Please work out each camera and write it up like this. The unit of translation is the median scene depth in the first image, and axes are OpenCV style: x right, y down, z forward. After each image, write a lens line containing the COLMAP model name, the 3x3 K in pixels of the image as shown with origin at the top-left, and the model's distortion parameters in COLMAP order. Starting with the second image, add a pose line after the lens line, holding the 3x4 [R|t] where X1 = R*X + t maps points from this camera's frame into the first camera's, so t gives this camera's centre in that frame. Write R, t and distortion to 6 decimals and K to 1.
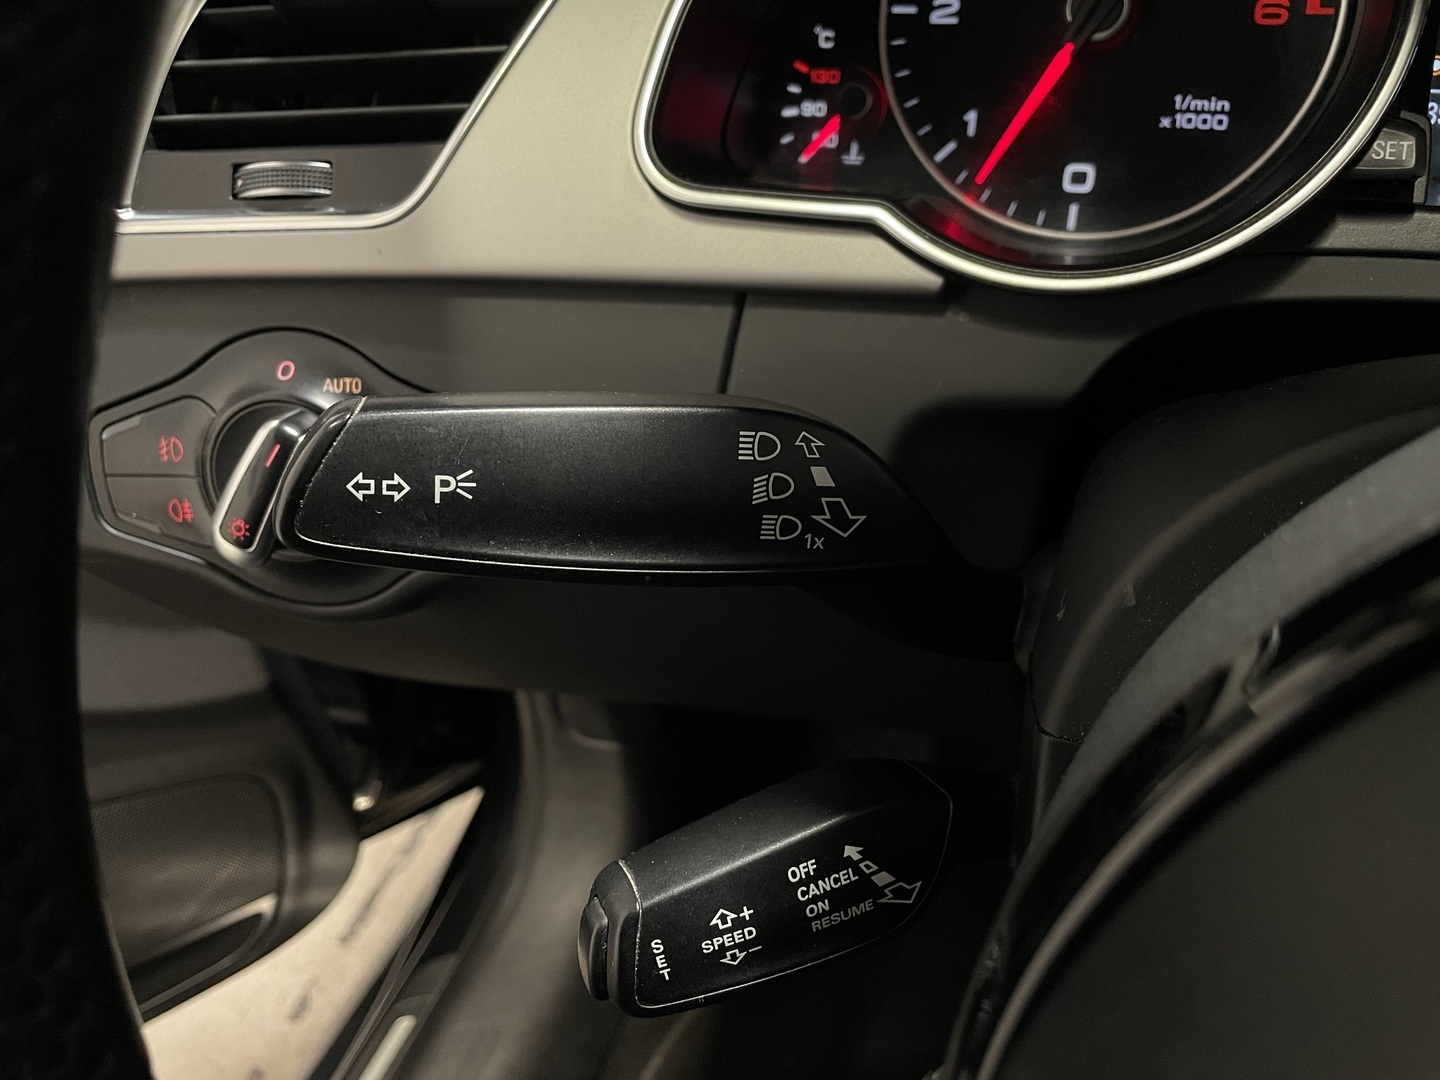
lens RADIAL K [[1106.5, 0, 731.0], [0, 1106.5, 509.0], [0, 0, 1]] dist [0.081261, -0.113139]
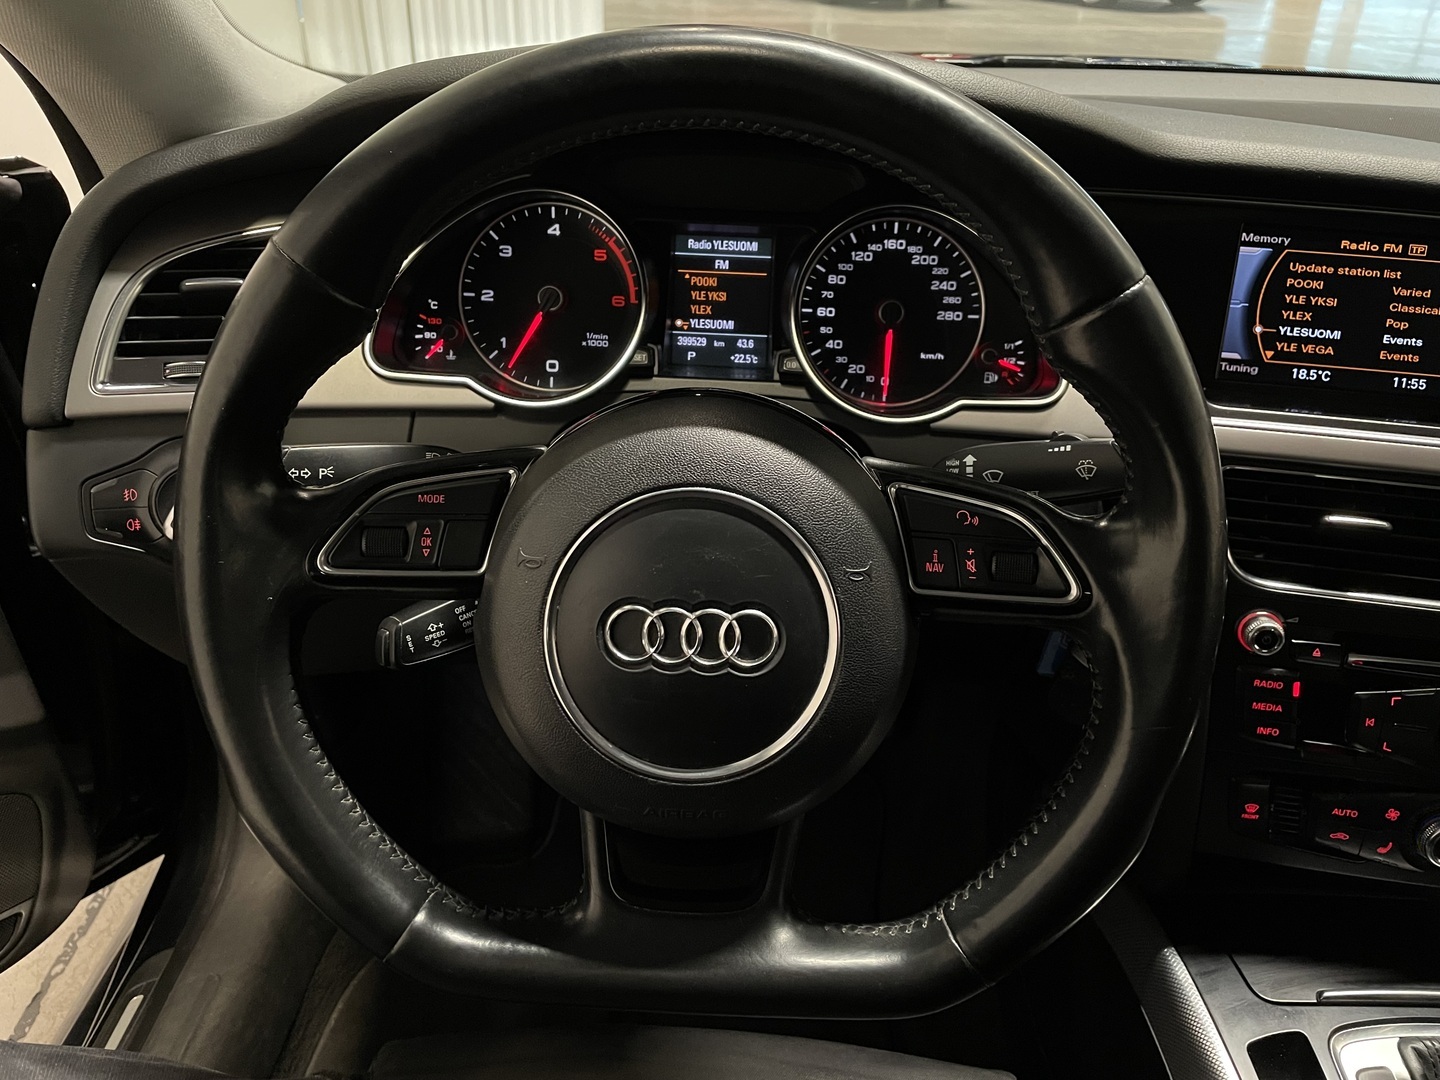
lens RADIAL K [[1097.8, 0, 721.8], [0, 1097.8, 527.9], [0, 0, 1]] dist [0.082276, -0.110157]
pose [[0.933582, -0.062442, 0.352881, -0.204333], [0.109344, 0.987380, -0.114567, 0.365454], [-0.341274, 0.145543, 0.928628, -1.296349]]
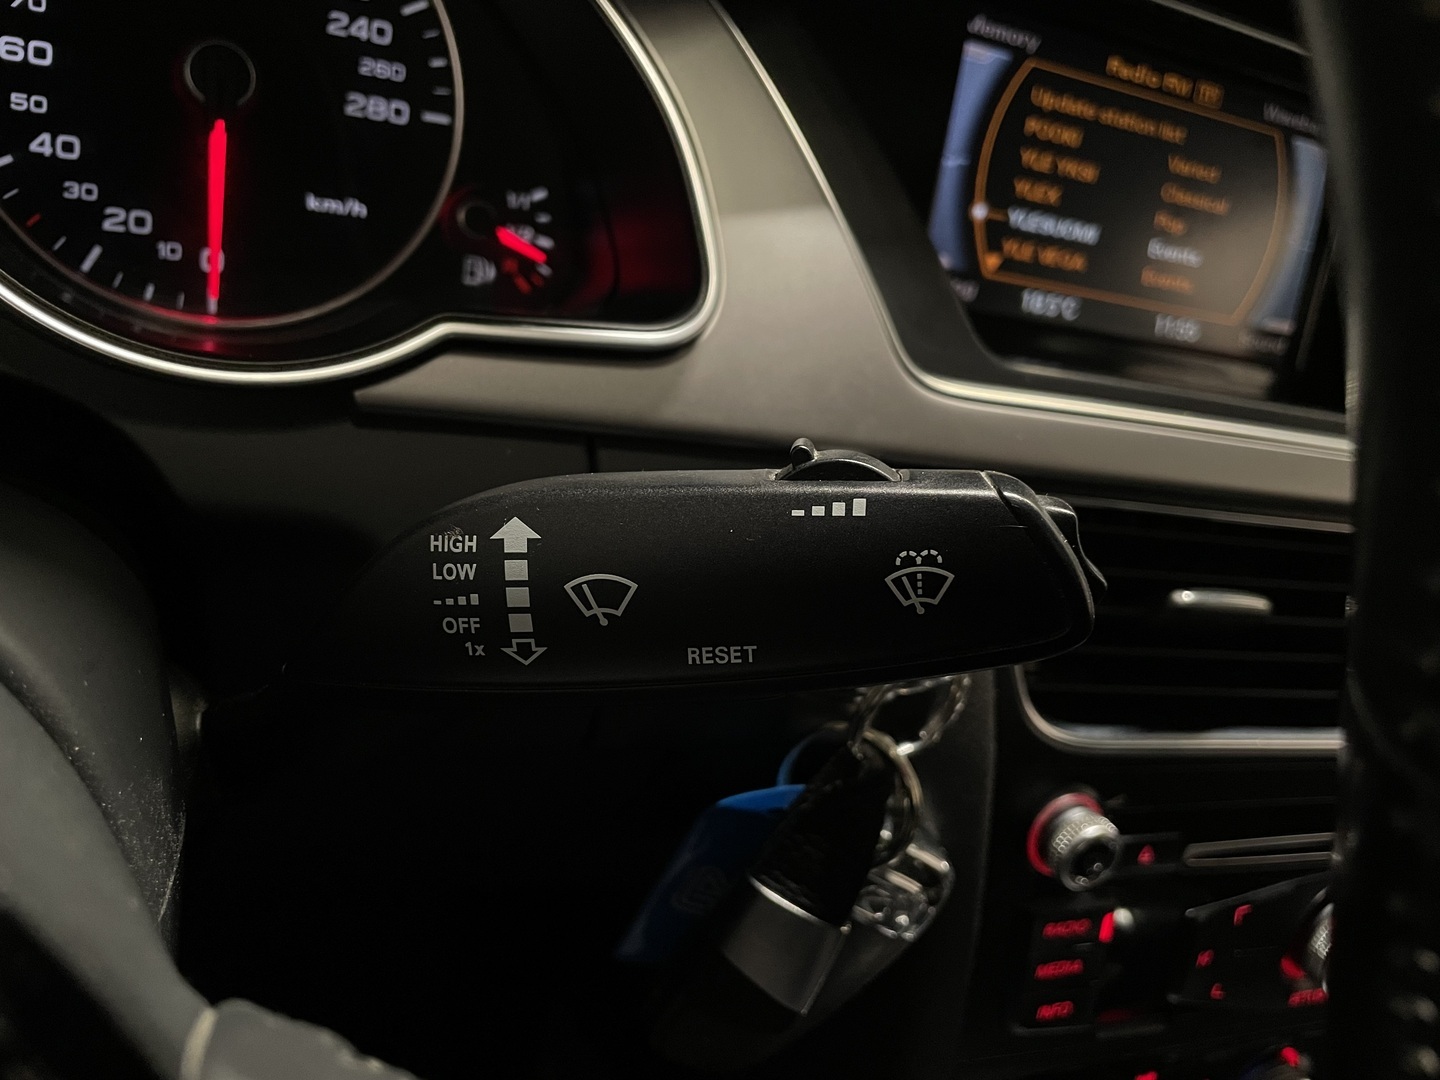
lens RADIAL K [[1130.3, 0, 729.3], [0, 1130.3, 526.7], [0, 0, 1]] dist [0.051312, -0.105671]
pose [[0.618207, -0.125541, 0.775925, 0.521006], [0.165992, 0.985751, 0.027238, 0.068882], [-0.768288, 0.111959, 0.630237, -0.100037]]
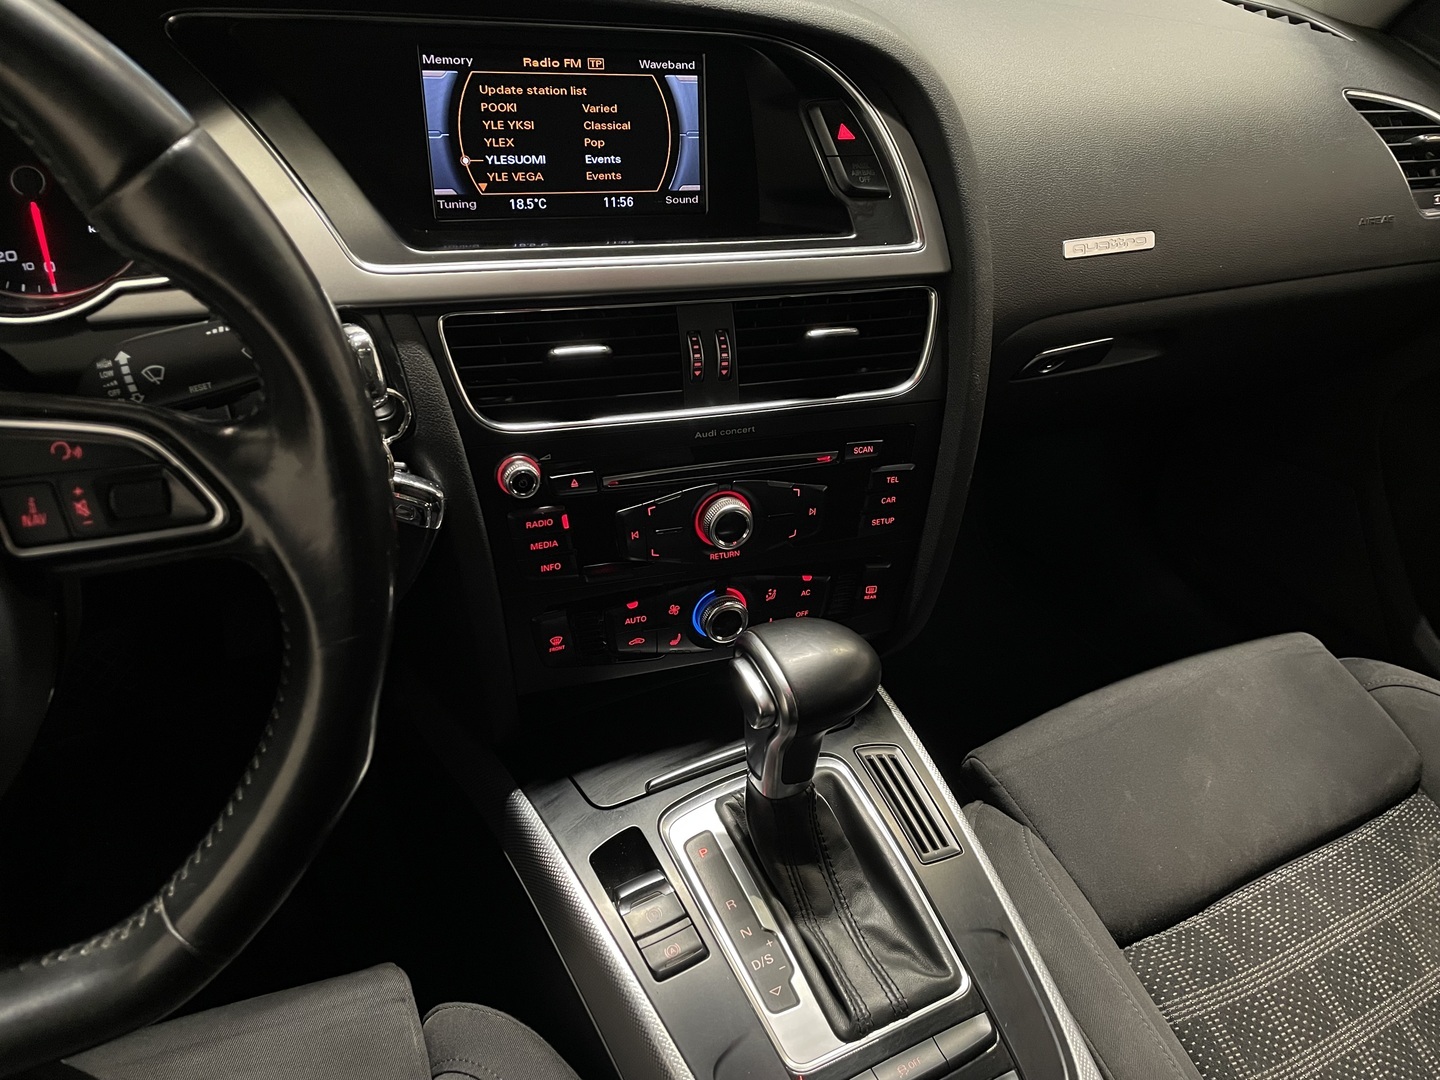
lens RADIAL K [[1077.0, 0, 724.4], [0, 1077.0, 532.8], [0, 0, 1]] dist [0.078068, -0.100865]
pose [[0.629085, -0.322402, 0.707326, 0.243822], [0.328848, 0.934878, 0.133649, 0.385686], [-0.704352, 0.148526, 0.694139, -1.340285]]
